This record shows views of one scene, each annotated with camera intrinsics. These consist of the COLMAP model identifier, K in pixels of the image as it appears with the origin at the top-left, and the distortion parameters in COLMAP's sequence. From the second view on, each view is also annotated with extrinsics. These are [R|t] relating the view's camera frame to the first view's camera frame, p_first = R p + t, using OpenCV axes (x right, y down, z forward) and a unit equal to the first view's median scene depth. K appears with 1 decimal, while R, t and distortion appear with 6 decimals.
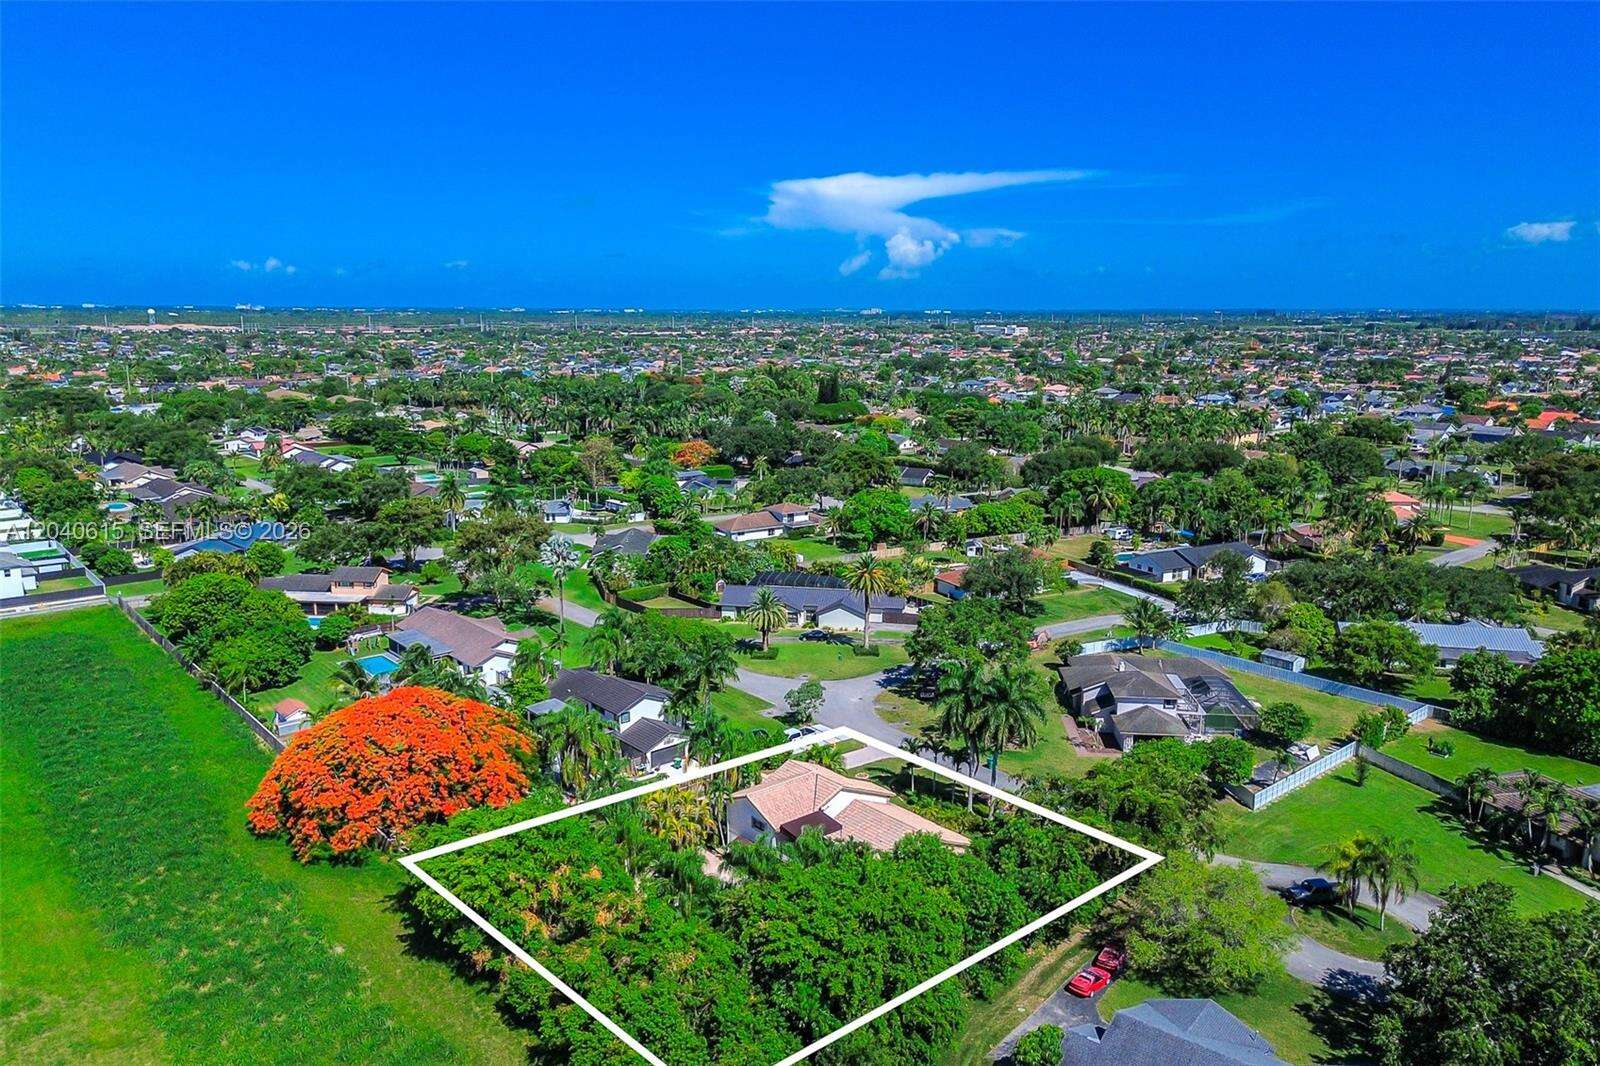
lens RADIAL K [[1162.4, 0, 805.4], [0, 1162.4, 534.1], [0, 0, 1]] dist [0.051977, -0.037226]
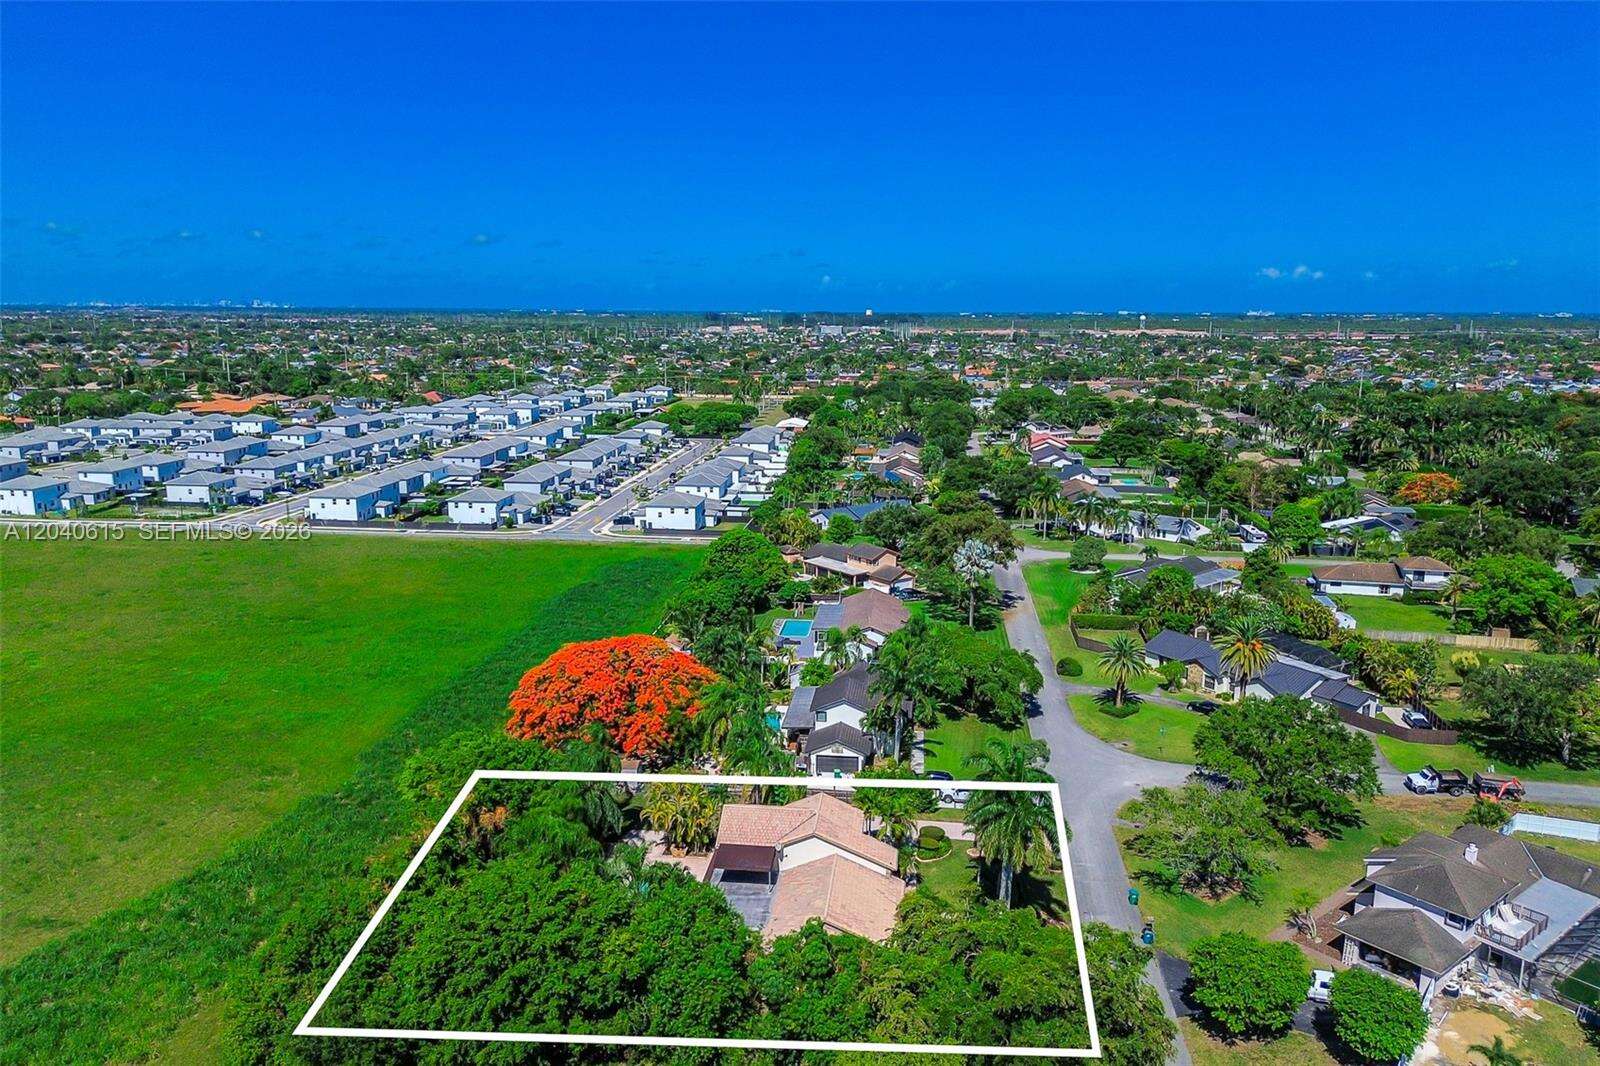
lens RADIAL K [[1162.4, 0, 797.9], [0, 1162.4, 530.9], [0, 0, 1]] dist [0.051977, -0.037226]
pose [[0.666770, 0.139186, -0.732151, 0.284314], [-0.144740, 0.987884, 0.055988, -0.028106], [0.731073, 0.068640, 0.678838, 0.154199]]
